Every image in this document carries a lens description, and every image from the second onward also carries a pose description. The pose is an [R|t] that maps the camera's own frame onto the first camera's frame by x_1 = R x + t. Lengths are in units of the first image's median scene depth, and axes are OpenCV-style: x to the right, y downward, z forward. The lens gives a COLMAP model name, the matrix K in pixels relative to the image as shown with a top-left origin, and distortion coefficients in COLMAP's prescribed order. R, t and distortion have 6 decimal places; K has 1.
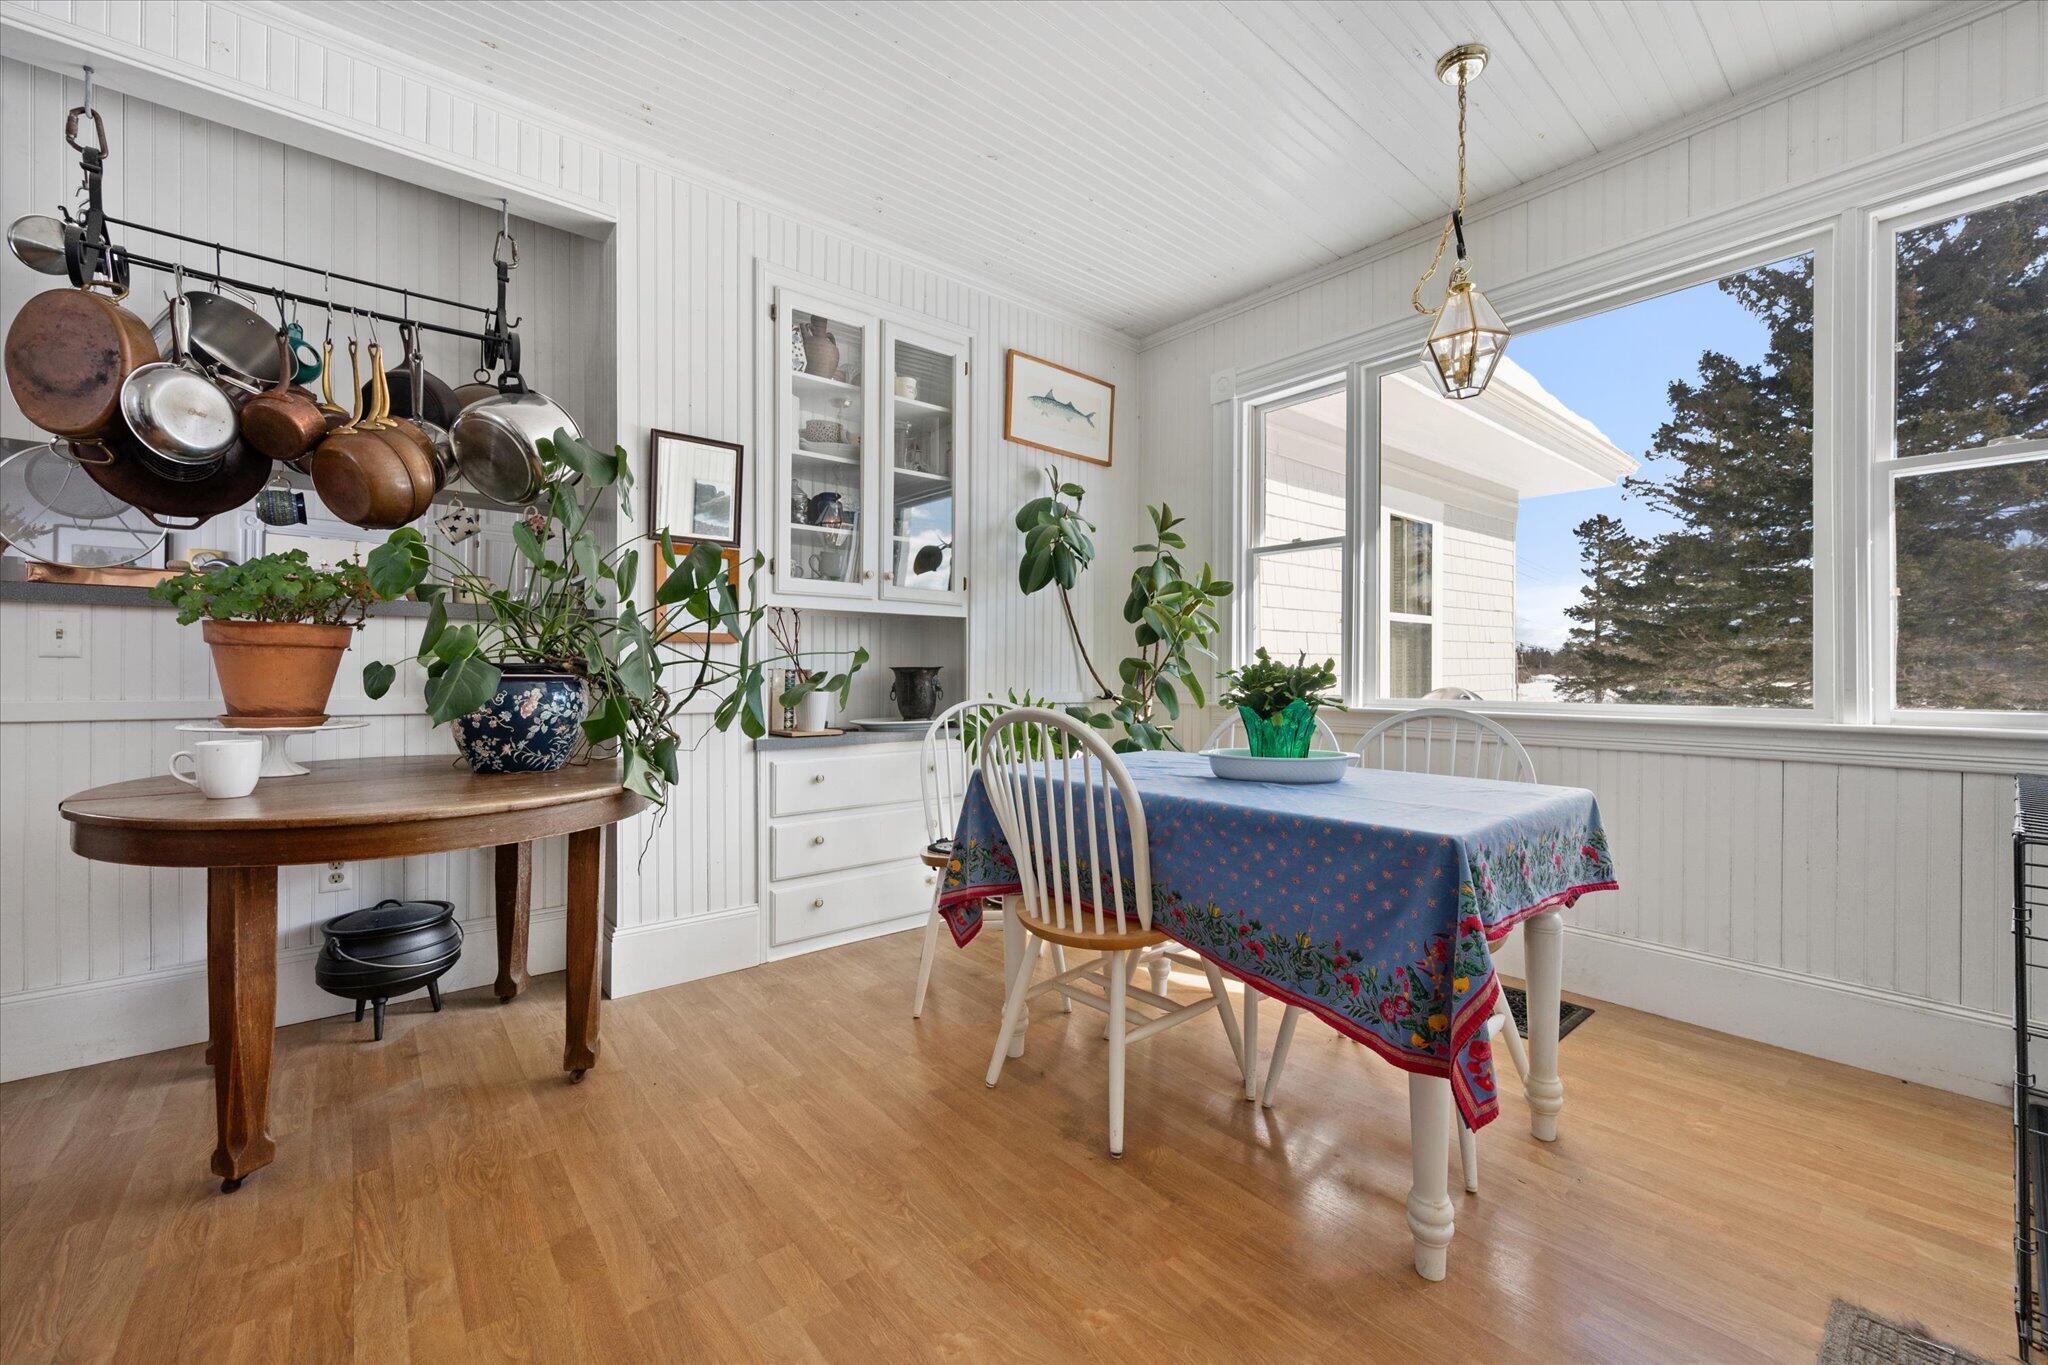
lens RADIAL K [[827.2, 0, 1048.4], [0, 827.2, 667.1], [0, 0, 1]] dist [0.000772, -0.000588]
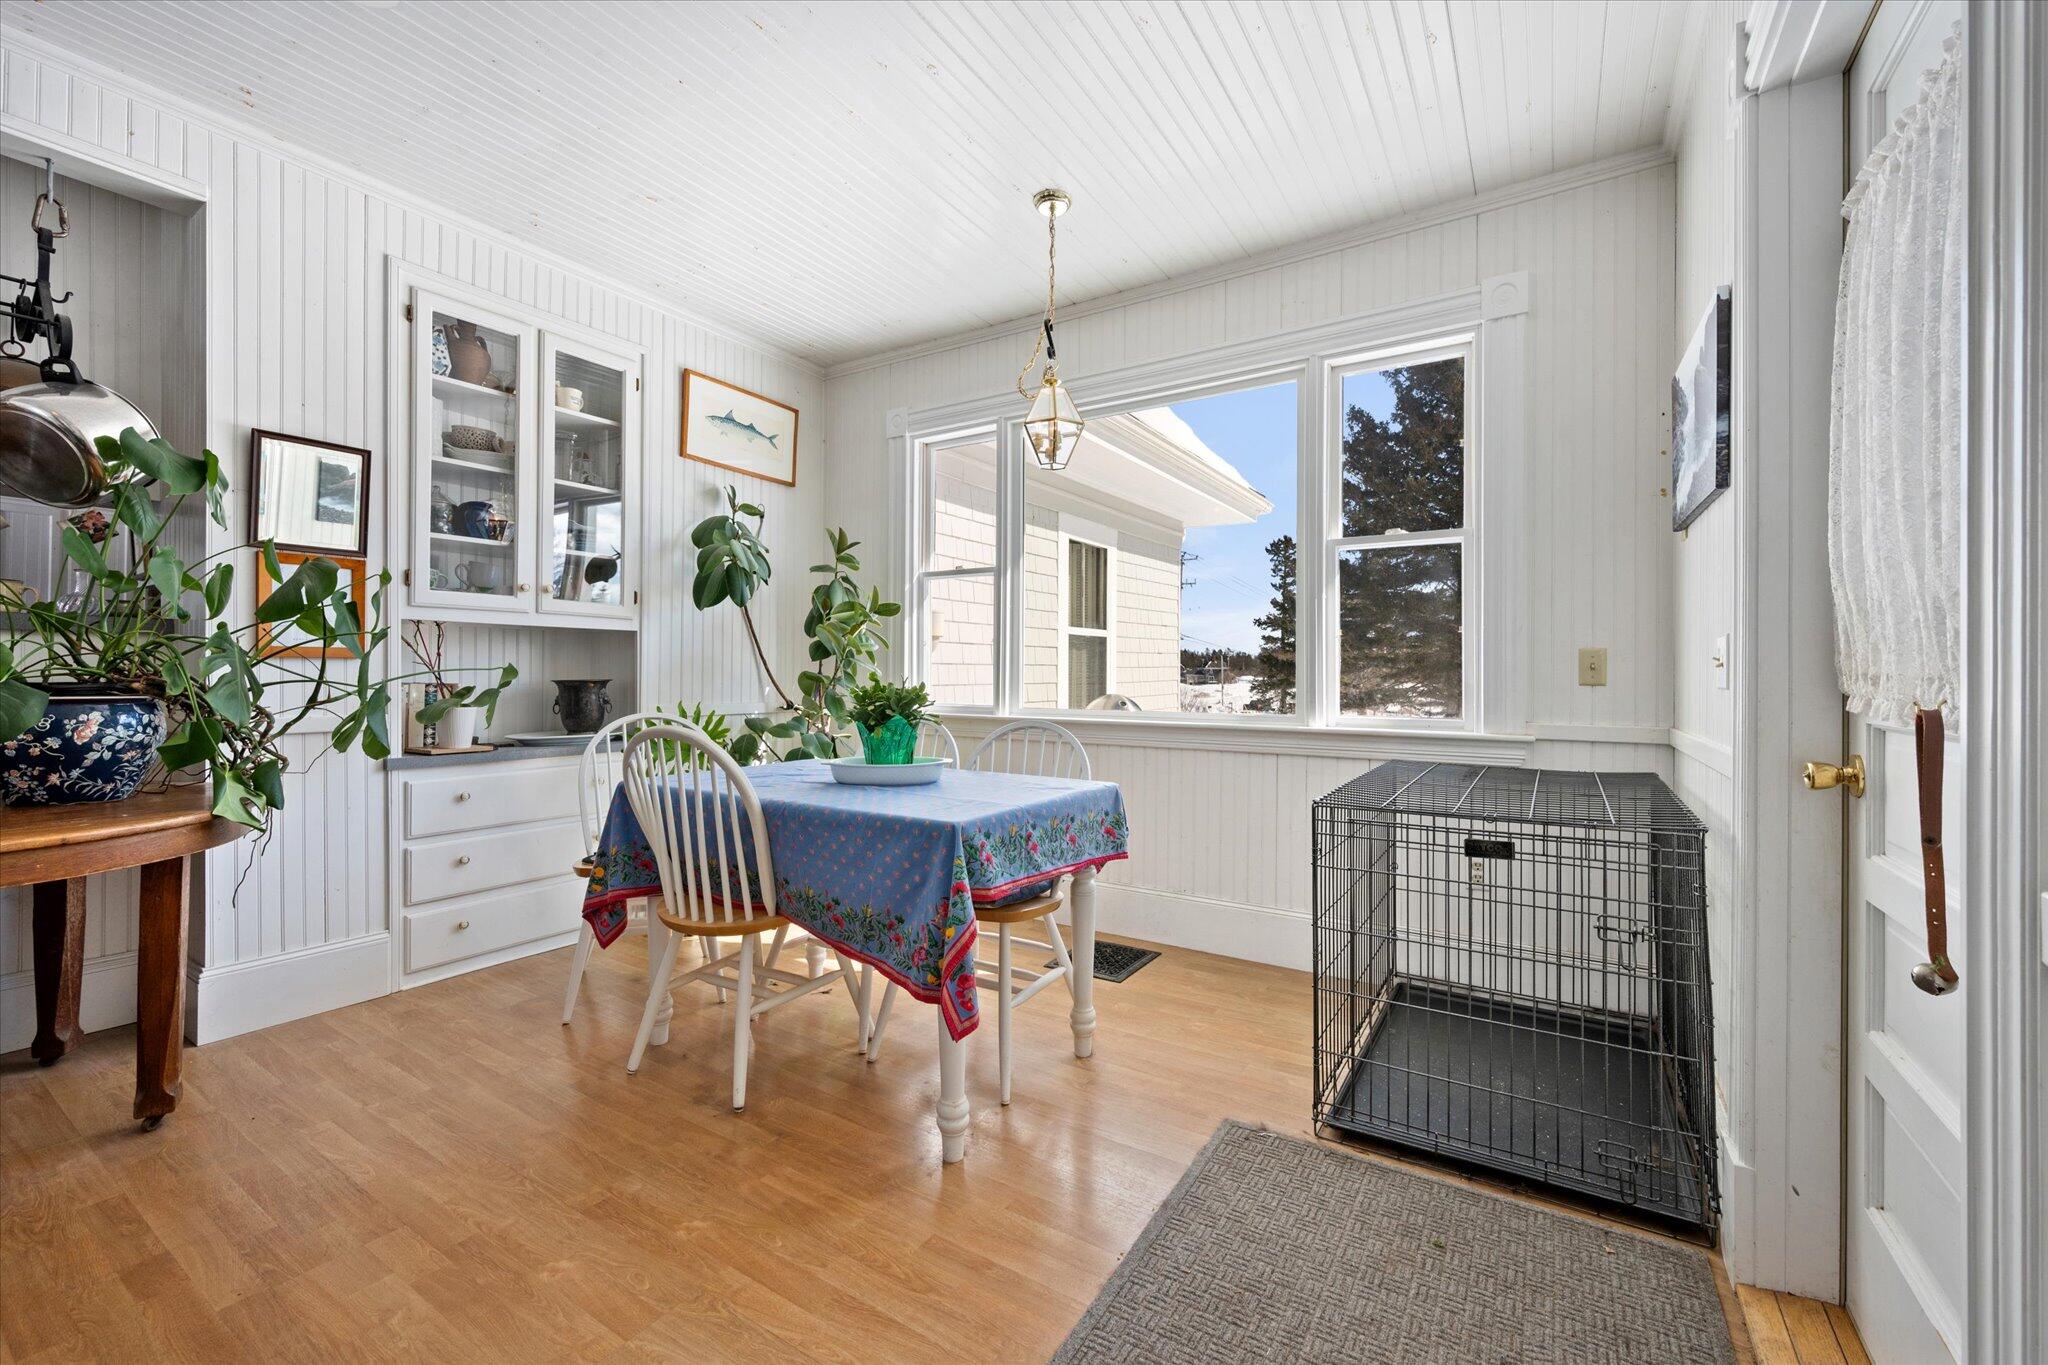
lens RADIAL K [[827.2, 0, 1025.0], [0, 827.2, 672.4], [0, 0, 1]] dist [0.000772, -0.000588]
pose [[0.955720, 0.003078, 0.294261, 0.090342], [-0.003945, 0.999989, 0.002353, -0.022188], [-0.294250, -0.003410, 0.955722, -0.168857]]
